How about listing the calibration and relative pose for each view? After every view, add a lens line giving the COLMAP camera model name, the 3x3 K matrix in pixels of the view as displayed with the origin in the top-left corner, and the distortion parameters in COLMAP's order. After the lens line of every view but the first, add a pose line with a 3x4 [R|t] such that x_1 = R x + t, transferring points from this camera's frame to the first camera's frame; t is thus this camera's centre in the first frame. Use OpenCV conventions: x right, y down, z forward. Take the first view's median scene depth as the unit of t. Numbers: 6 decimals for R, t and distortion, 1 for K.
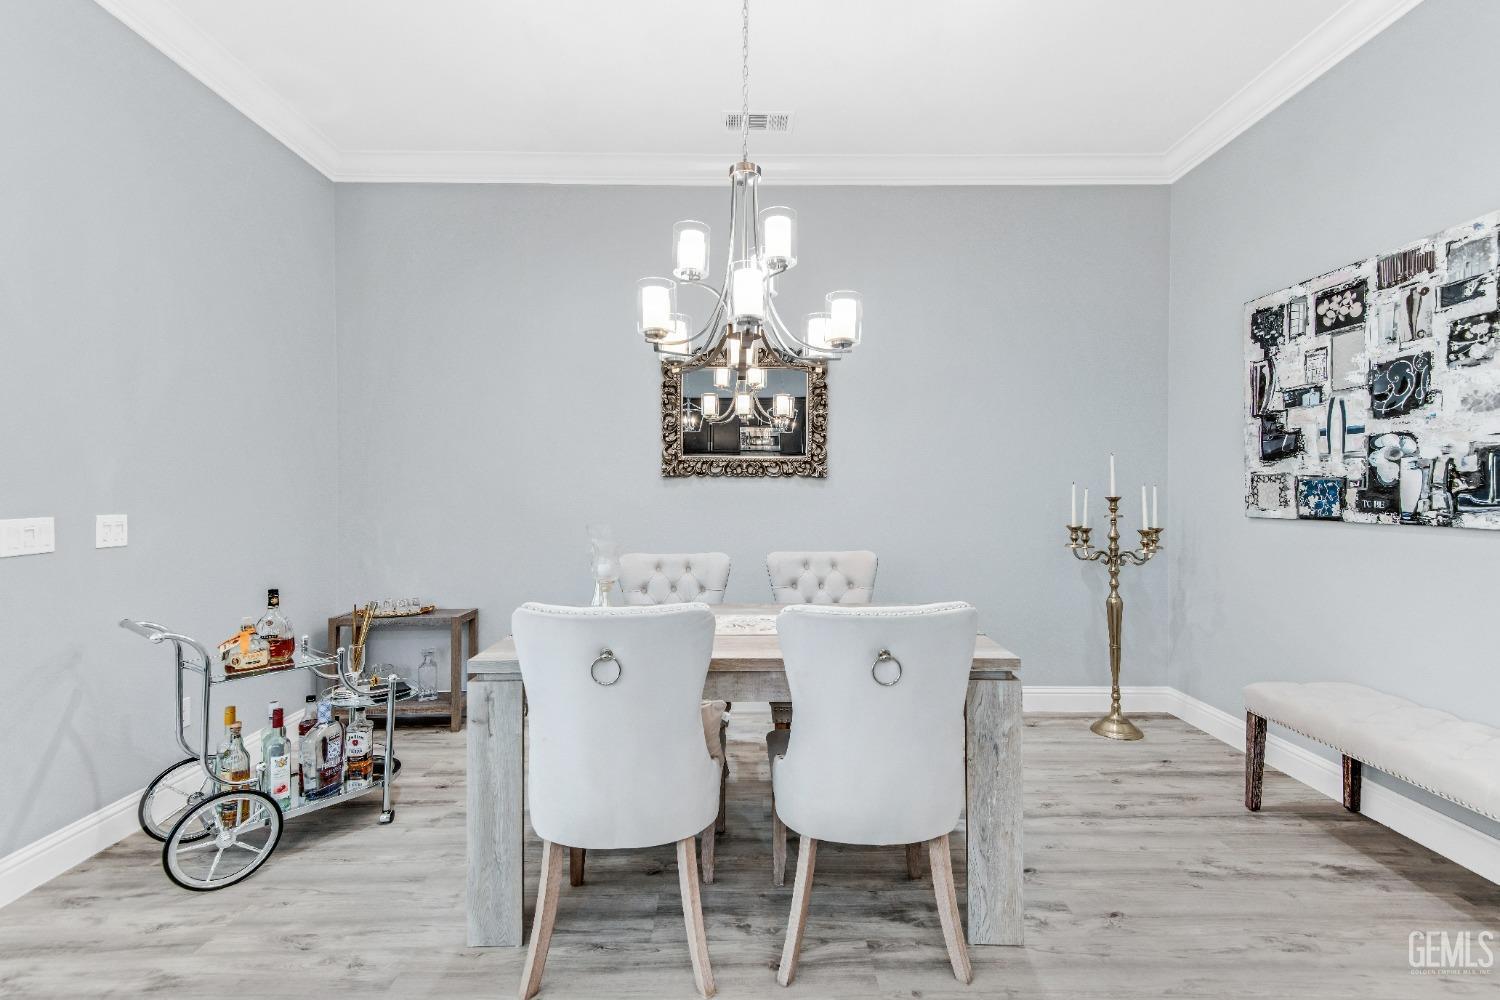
lens RADIAL K [[672.5, 0, 748.8], [0, 672.5, 495.1], [0, 0, 1]] dist [0.032323, -0.010377]
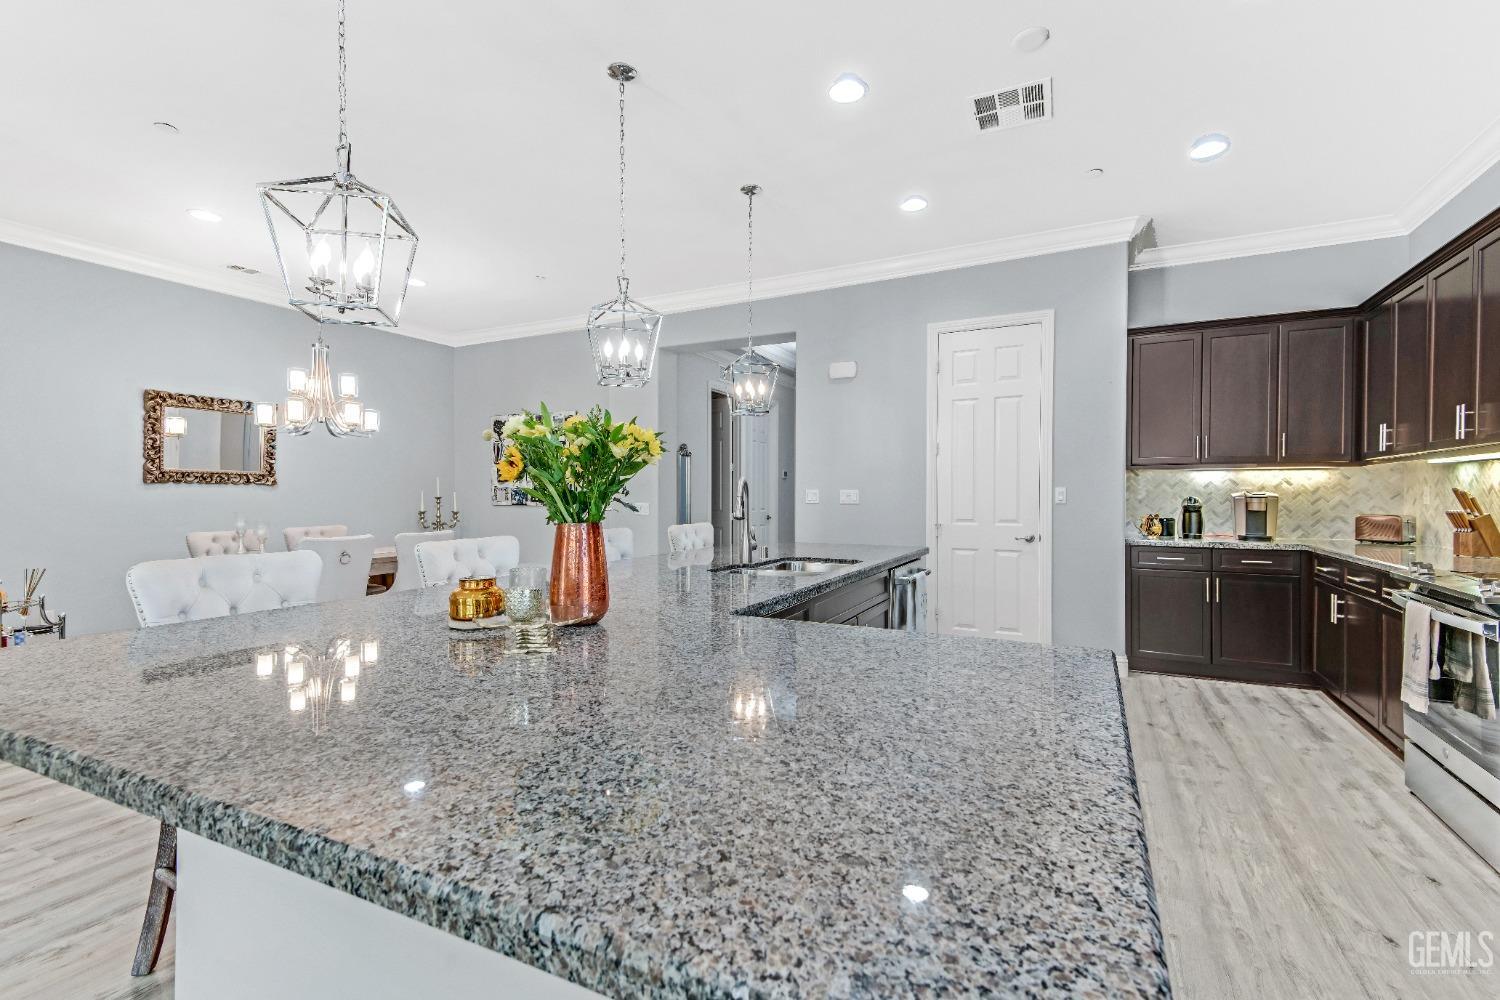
lens RADIAL K [[672.5, 0, 747.6], [0, 672.5, 496.8], [0, 0, 1]] dist [0.032323, -0.010377]
pose [[0.460131, -0.002141, 0.887849, -1.128362], [0.000927, 0.999998, 0.001931, -0.000213], [-0.887851, -0.000066, 0.460132, -1.033774]]
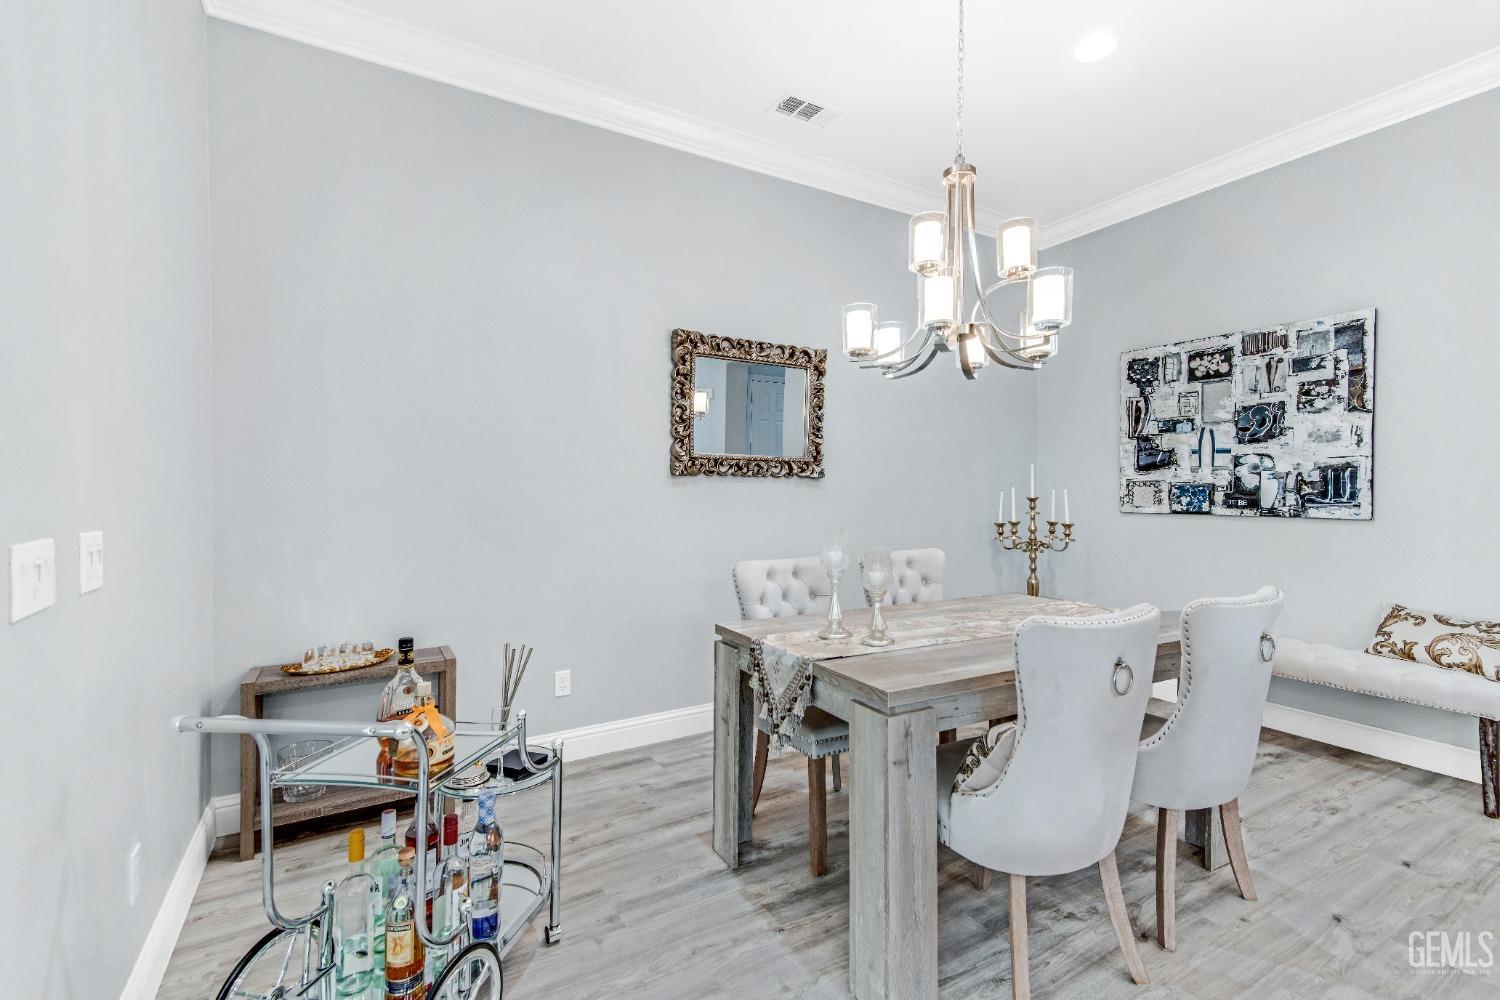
lens RADIAL K [[672.5, 0, 752.2], [0, 672.5, 495.5], [0, 0, 1]] dist [0.032323, -0.010377]
pose [[0.868319, 0.000861, 0.496006, -0.670811], [-0.001440, 0.999999, 0.000785, -0.001158], [-0.496004, -0.001396, 0.868319, 0.243317]]
